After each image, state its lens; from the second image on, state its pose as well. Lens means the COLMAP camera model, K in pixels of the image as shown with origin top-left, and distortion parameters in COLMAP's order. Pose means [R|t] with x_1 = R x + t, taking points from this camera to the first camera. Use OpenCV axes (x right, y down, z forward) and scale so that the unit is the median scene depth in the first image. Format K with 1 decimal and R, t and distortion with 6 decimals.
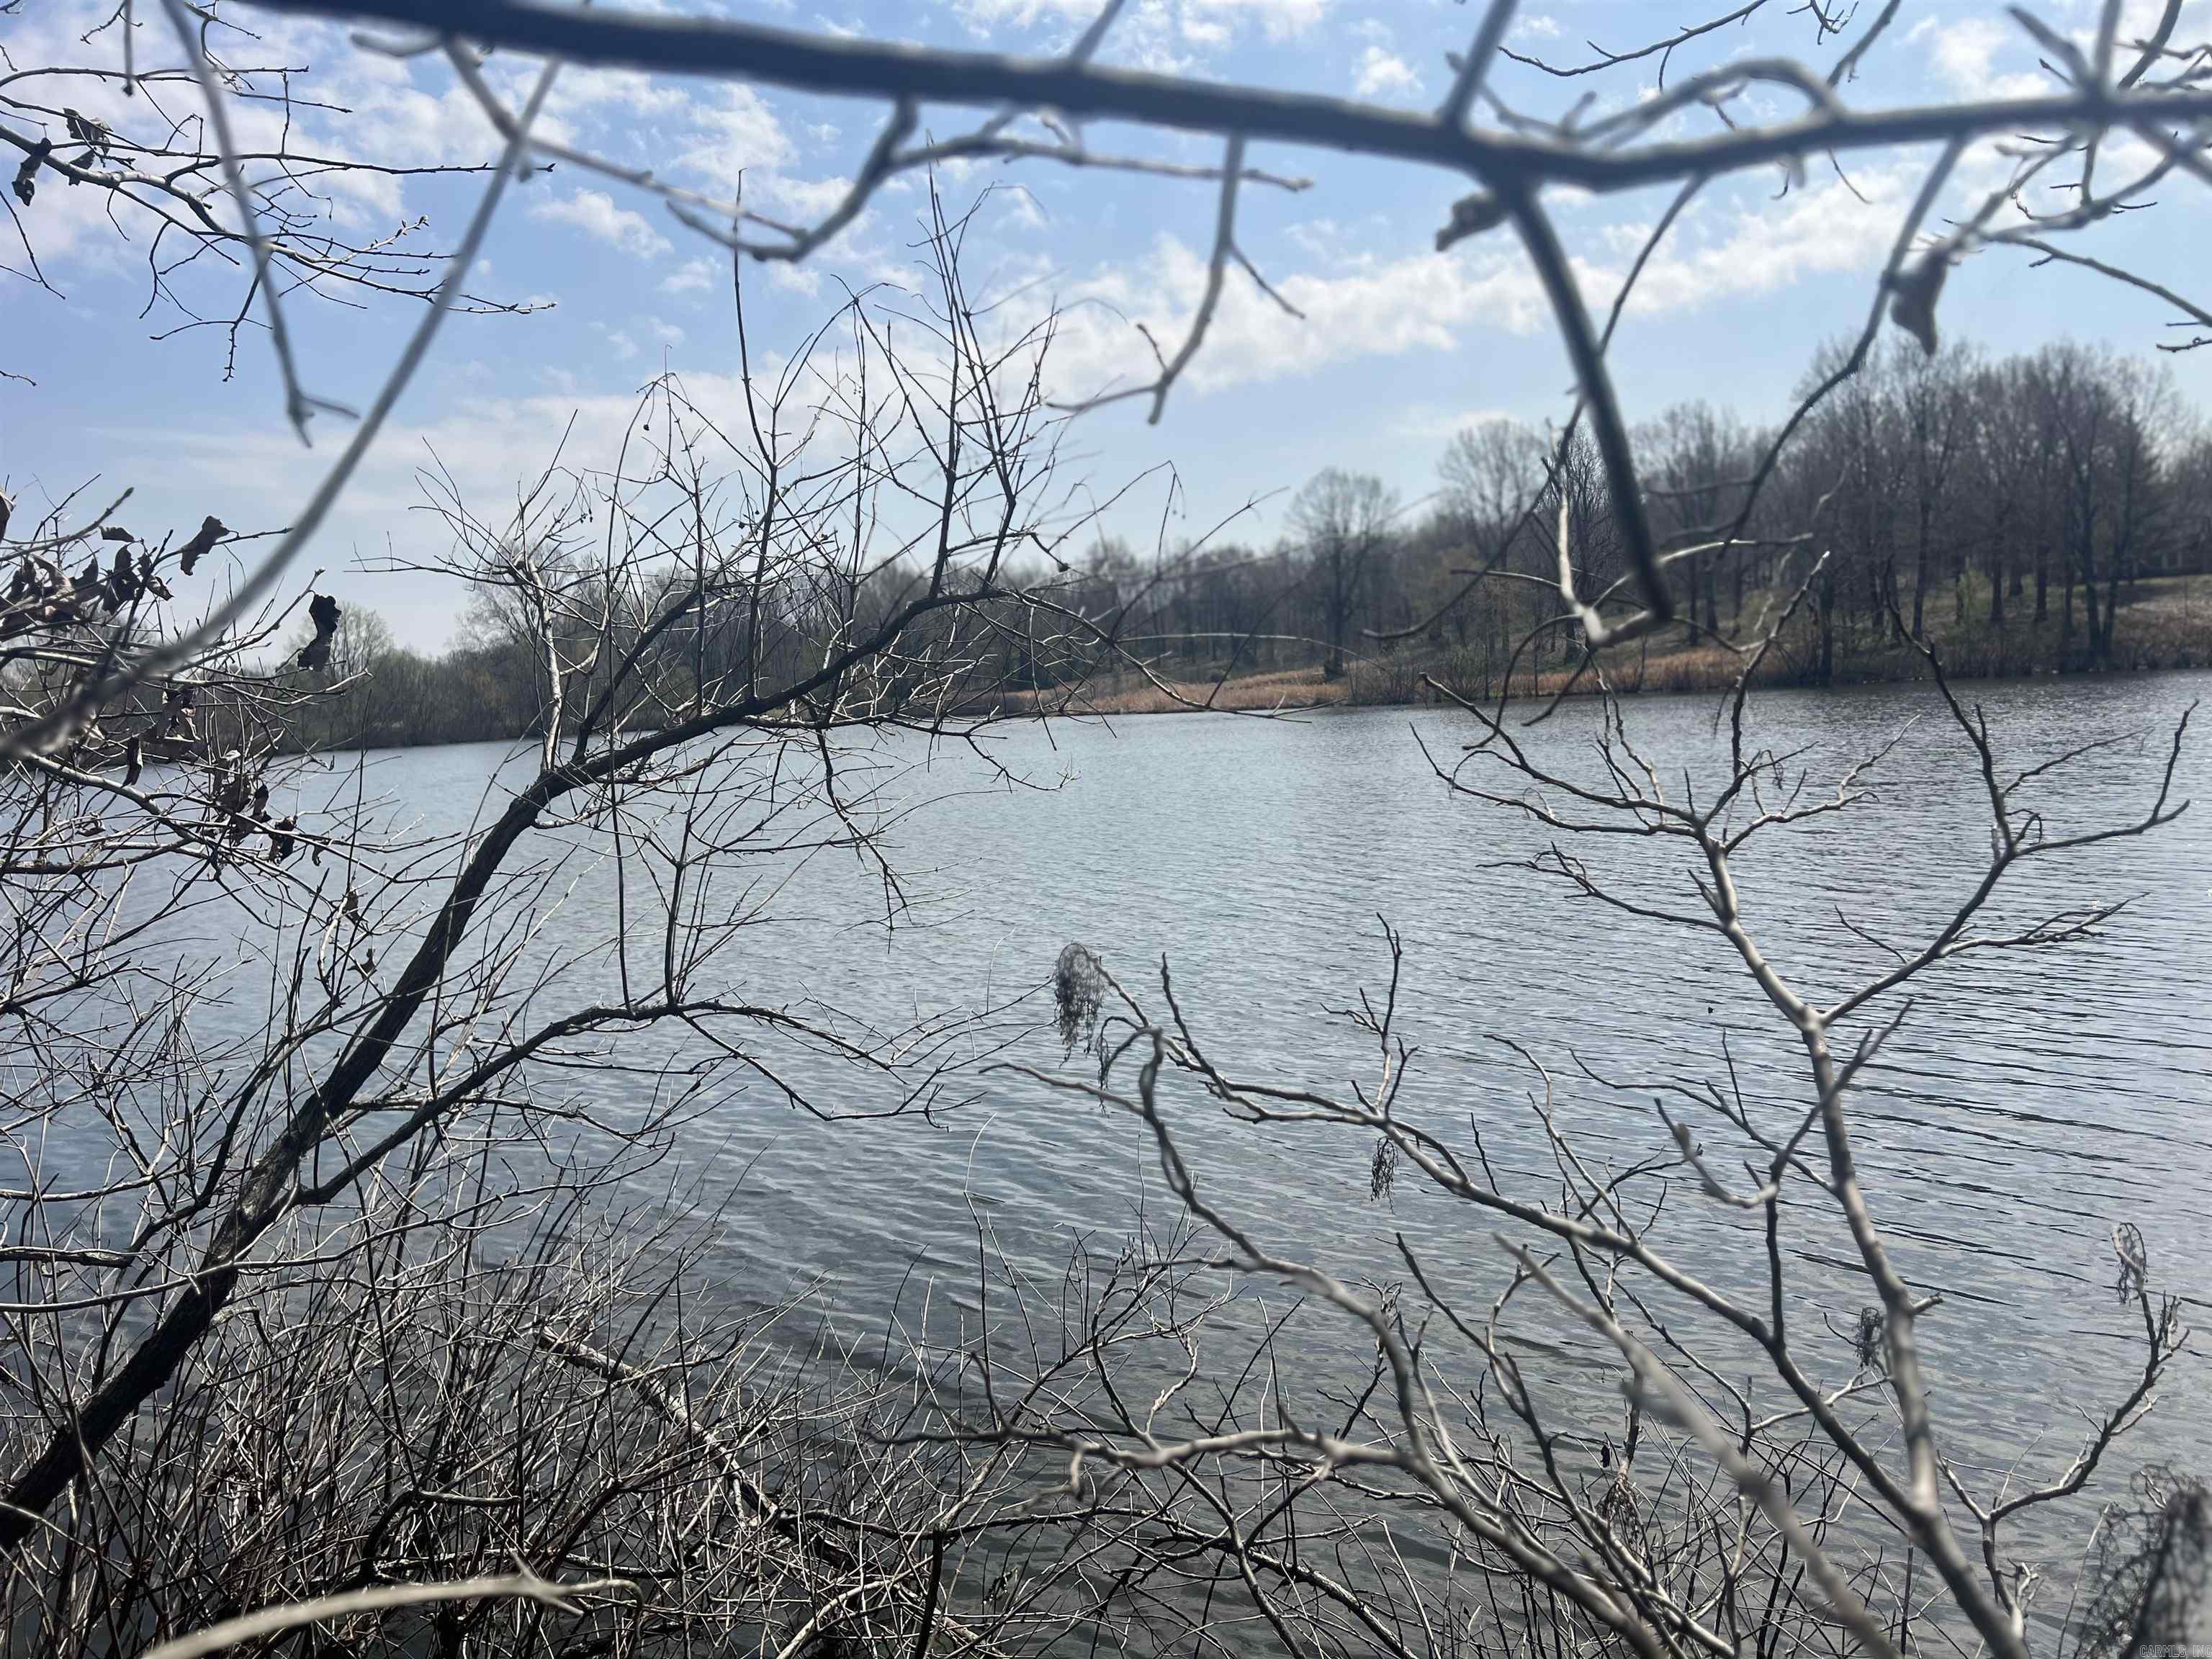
lens RADIAL K [[1684.9, 0, 1112.3], [0, 1684.9, 827.5], [0, 0, 1]] dist [0.093819, -0.126985]
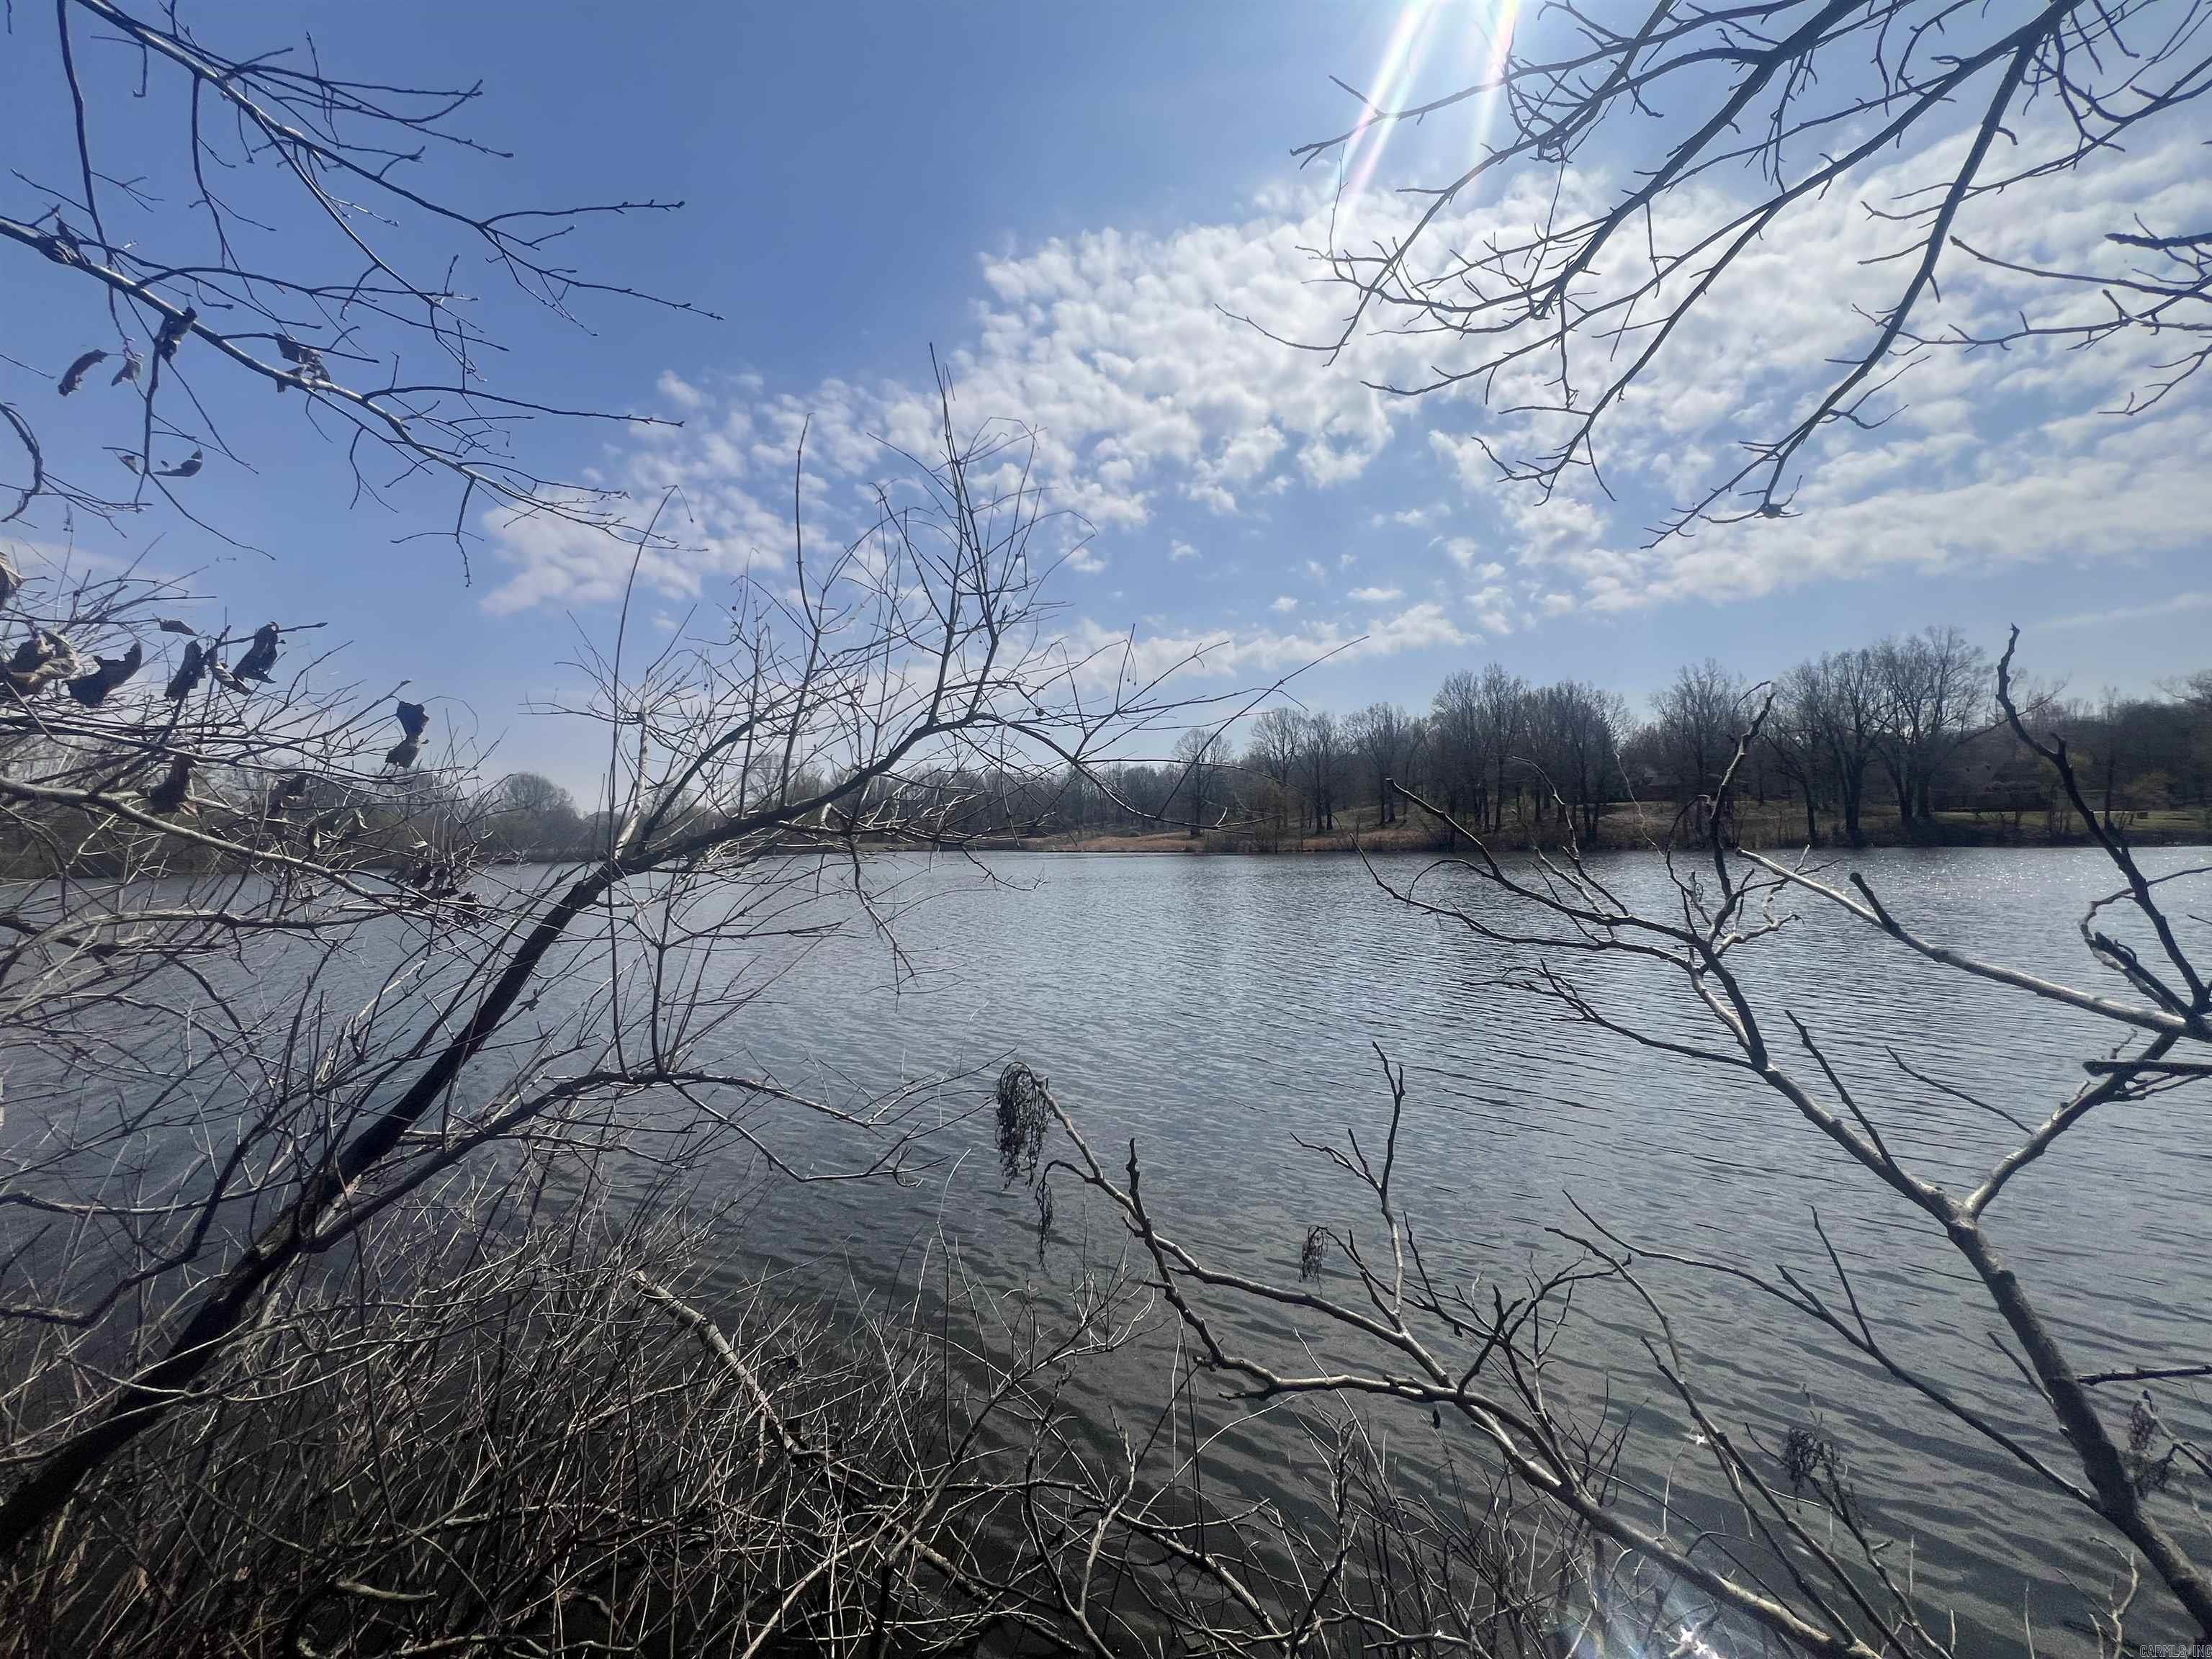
lens RADIAL K [[897.9, 0, 1106.0], [0, 897.9, 817.5], [0, 0, 1]] dist [0.002201, 0.000105]
pose [[0.998846, 0.036324, 0.031432, 0.002457], [-0.032745, 0.993643, -0.107714, -0.005741], [-0.035145, 0.106560, 0.993685, 0.362351]]
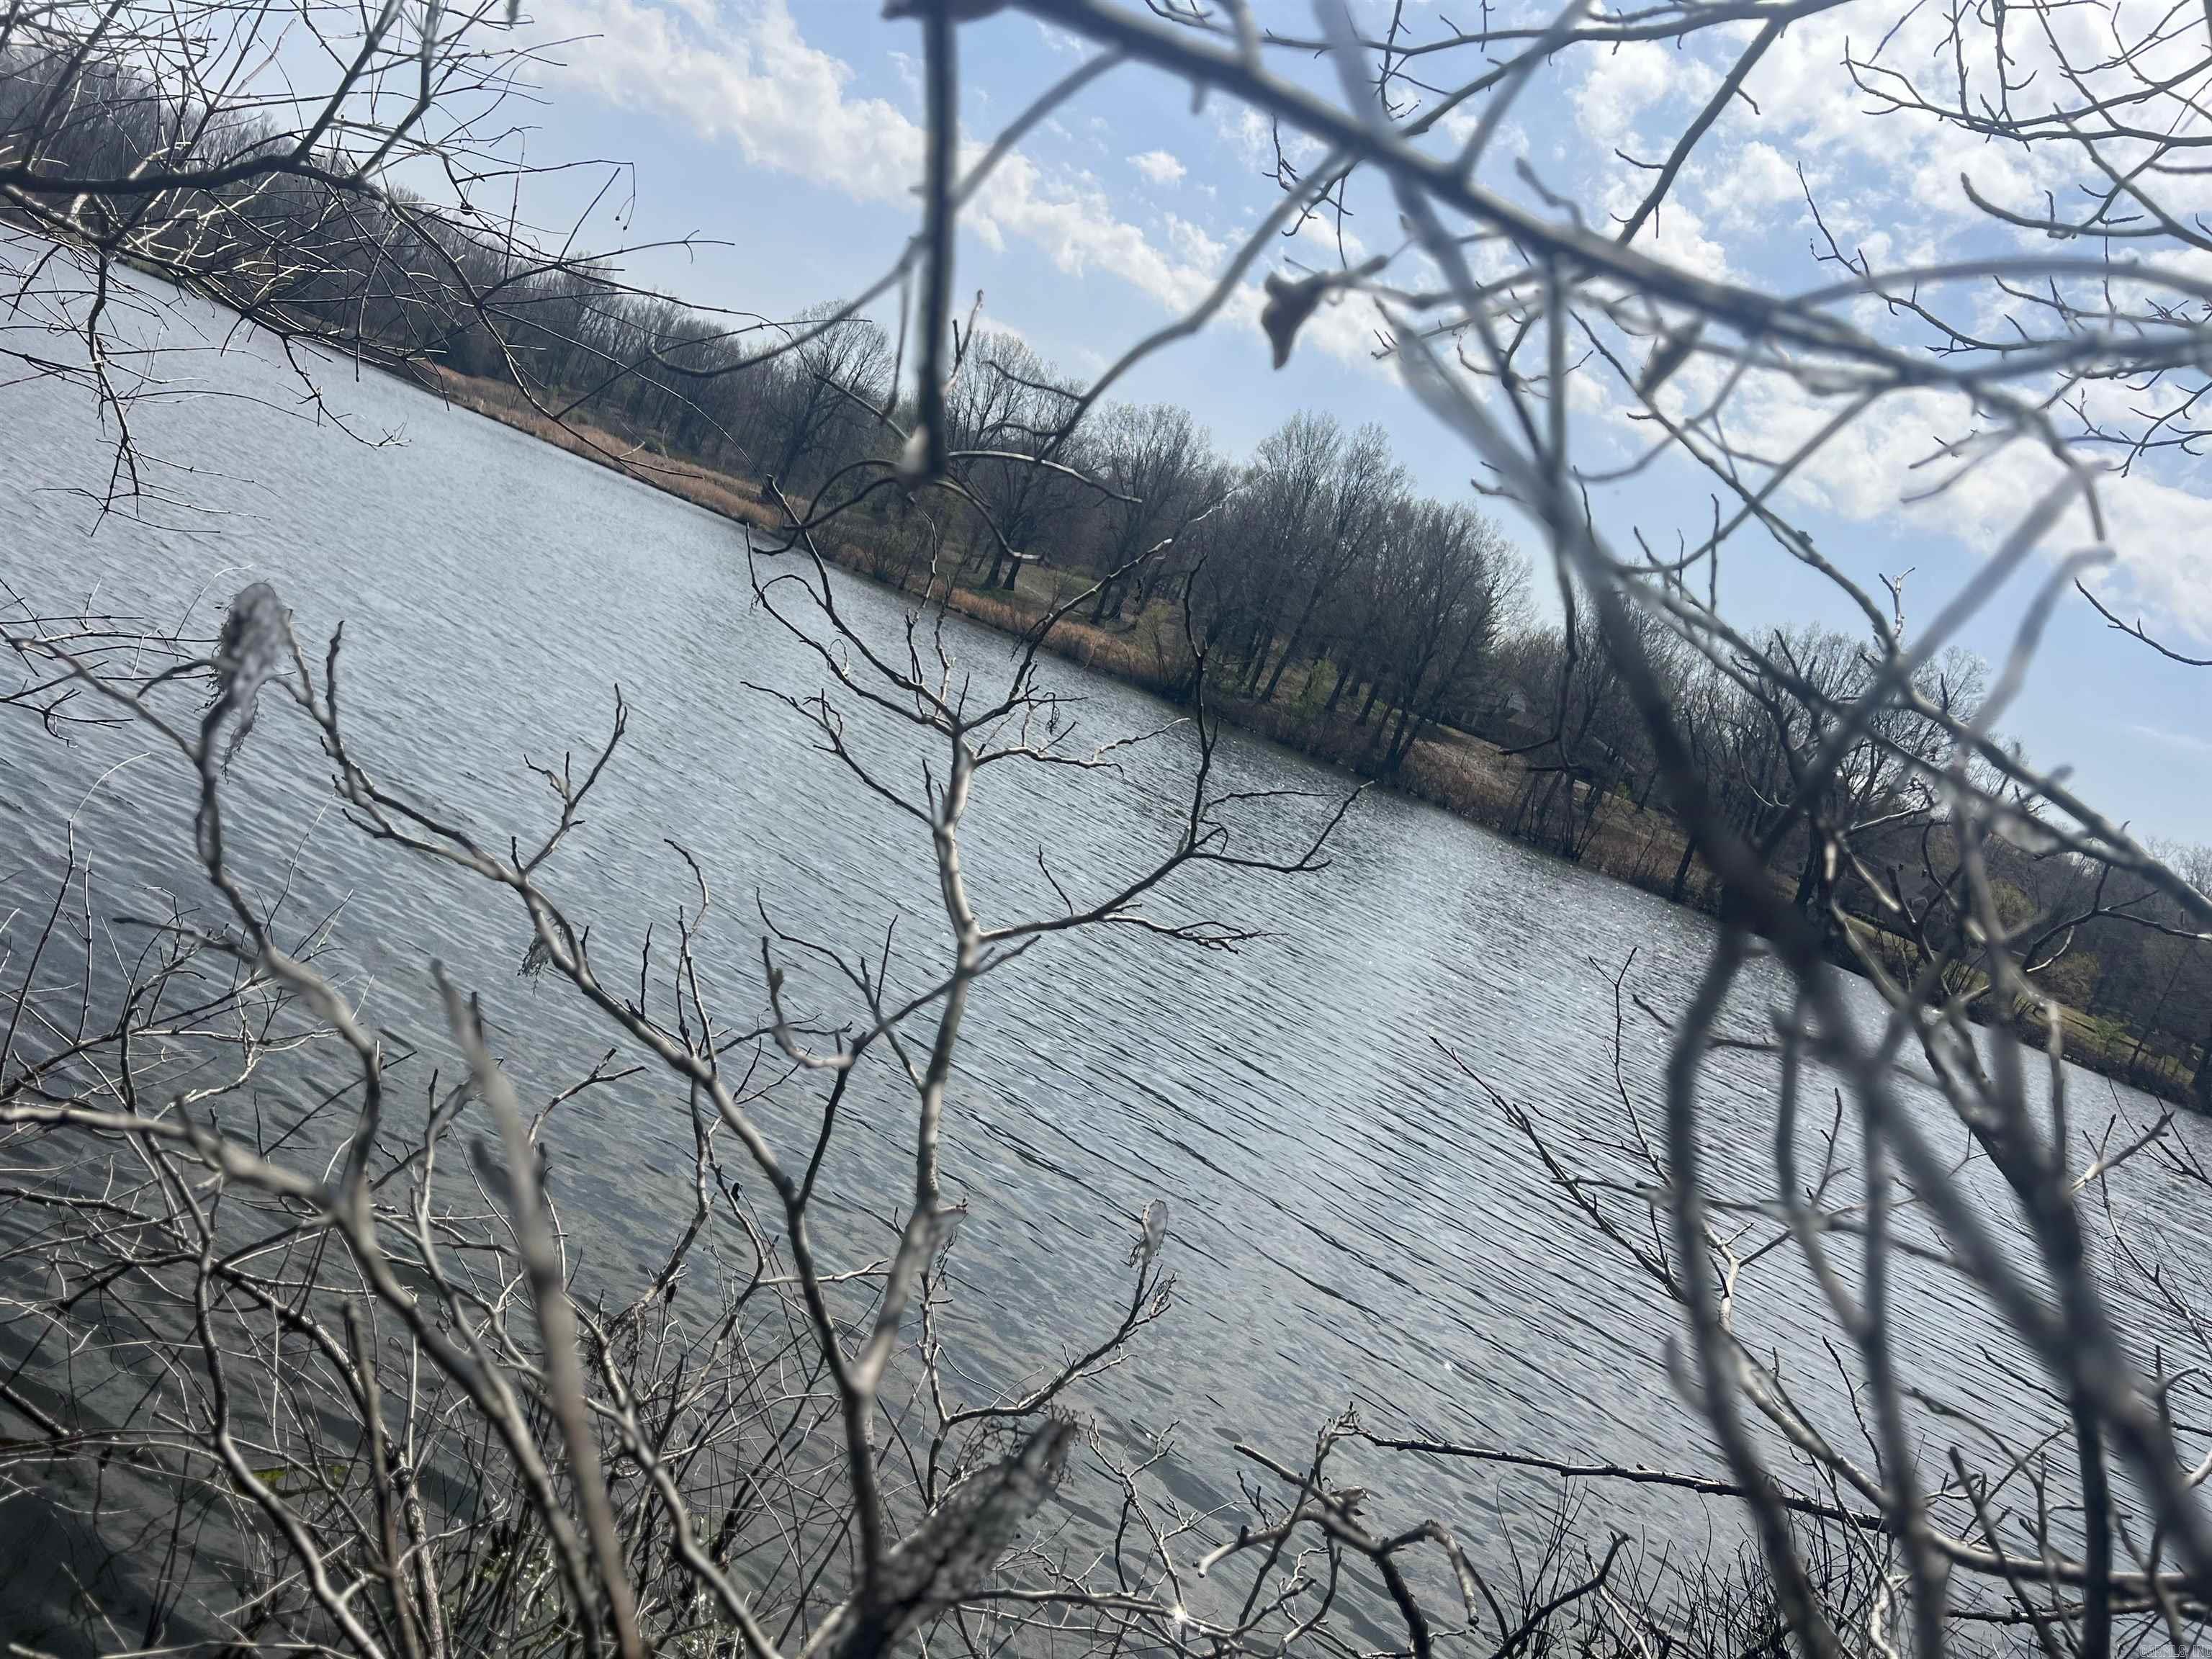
lens RADIAL K [[1684.9, 0, 1112.3], [0, 1684.9, 827.5], [0, 0, 1]] dist [0.093819, -0.126985]
pose [[0.855880, 0.355945, 0.375197, 0.040680], [-0.386098, 0.922440, 0.005637, 0.007608], [-0.344091, -0.149688, 0.926928, 0.014726]]
